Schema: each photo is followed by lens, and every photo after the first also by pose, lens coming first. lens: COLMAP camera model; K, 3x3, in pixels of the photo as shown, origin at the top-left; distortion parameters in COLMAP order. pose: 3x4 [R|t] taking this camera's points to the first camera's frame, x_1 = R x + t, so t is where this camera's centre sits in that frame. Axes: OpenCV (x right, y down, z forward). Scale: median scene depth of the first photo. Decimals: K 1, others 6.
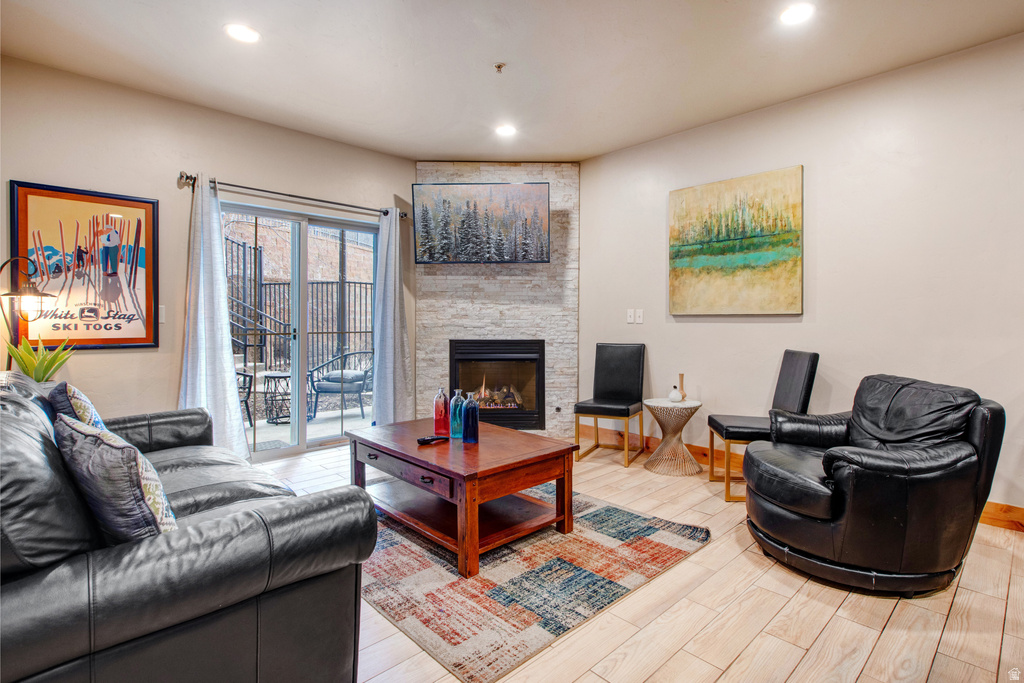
lens RADIAL K [[495.9, 0, 552.3], [0, 495.9, 324.9], [0, 0, 1]] dist [0.003272, -0.002655]
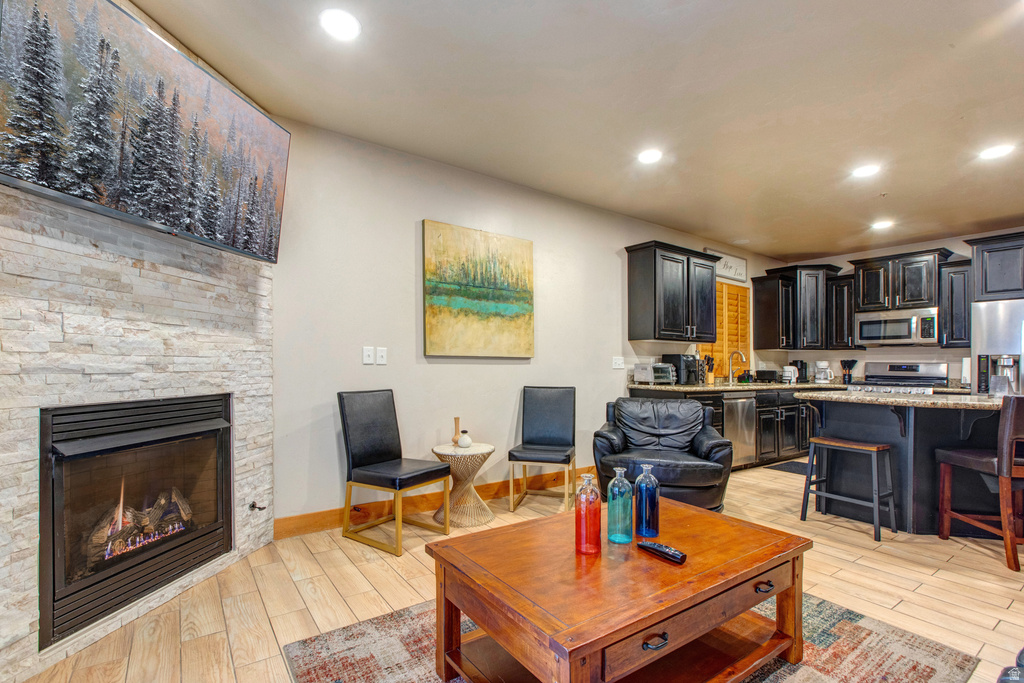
lens RADIAL K [[462.7, 0, 488.9], [0, 462.7, 359.9], [0, 0, 1]] dist [-0.005340, 0.002565]
pose [[0.203918, 0.008297, 0.978953, -0.677796], [-0.002575, 0.999965, -0.007939, -0.006633], [-0.978985, -0.000902, 0.203932, 0.857538]]
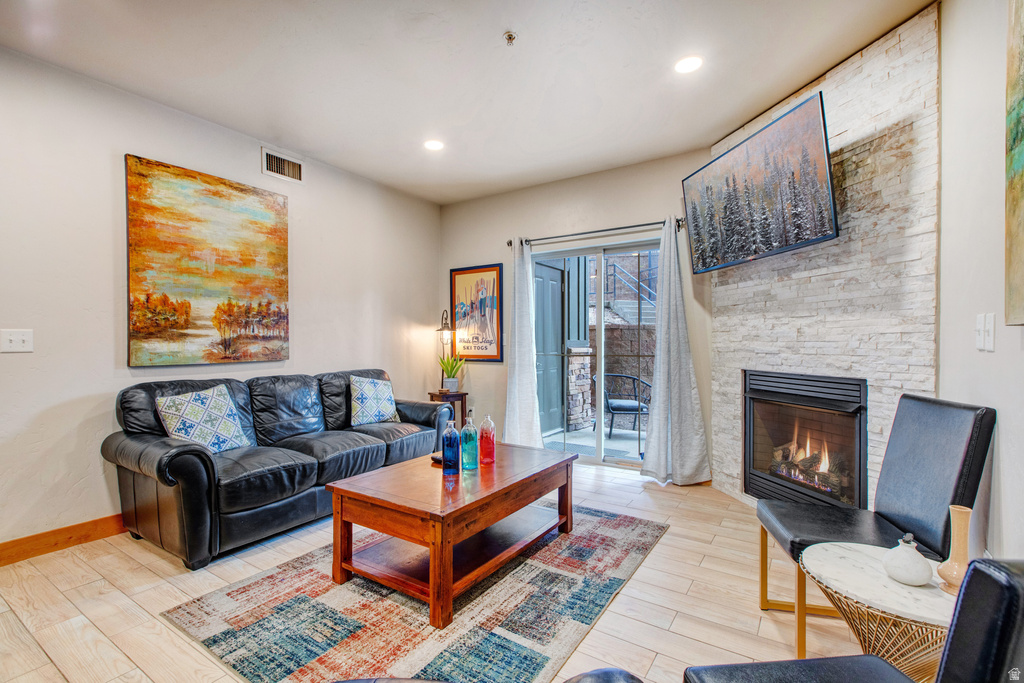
lens RADIAL K [[462.7, 0, 496.2], [0, 462.7, 337.9], [0, 0, 1]] dist [-0.005340, 0.002565]
pose [[0.183998, -0.013563, -0.982833, 0.568611], [-0.006570, 0.999865, -0.015028, -0.006191], [0.982905, 0.009223, 0.183885, 0.736076]]
